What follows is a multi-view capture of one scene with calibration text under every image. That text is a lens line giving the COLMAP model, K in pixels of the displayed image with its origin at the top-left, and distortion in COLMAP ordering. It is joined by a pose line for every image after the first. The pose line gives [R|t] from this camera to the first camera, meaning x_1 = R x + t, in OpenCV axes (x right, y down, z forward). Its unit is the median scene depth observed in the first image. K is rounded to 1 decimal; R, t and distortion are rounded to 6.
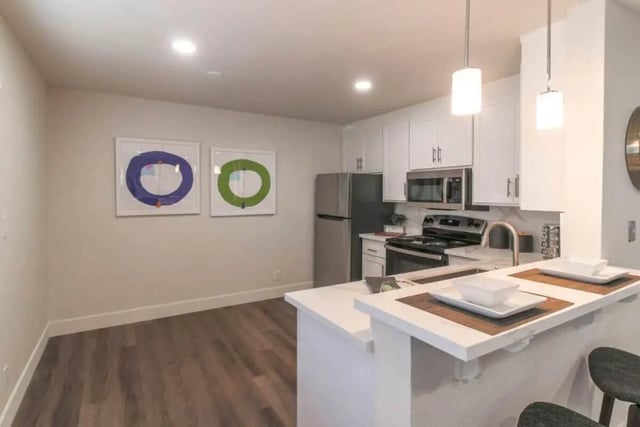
lens RADIAL K [[341.1, 0, 317.6], [0, 341.1, 198.7], [0, 0, 1]] dist [0.000802, -0.000397]
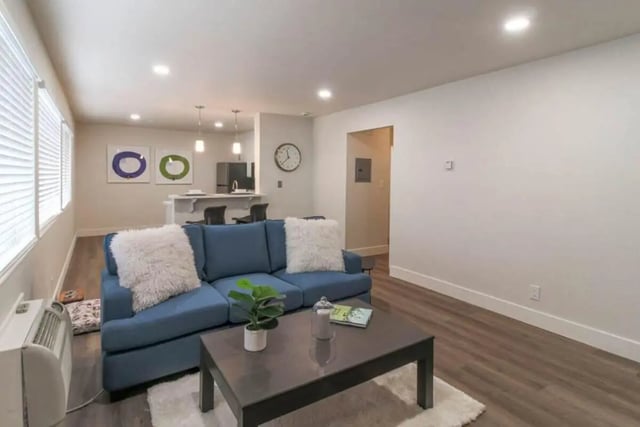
lens RADIAL K [[348.5, 0, 320.7], [0, 348.5, 189.5], [0, 0, 1]] dist [-0.000574, -0.000641]
pose [[0.999414, 0.004644, 0.033904, 0.623278], [-0.005259, 0.999823, 0.018056, 0.045485], [-0.033814, -0.018224, 0.999262, -1.144422]]
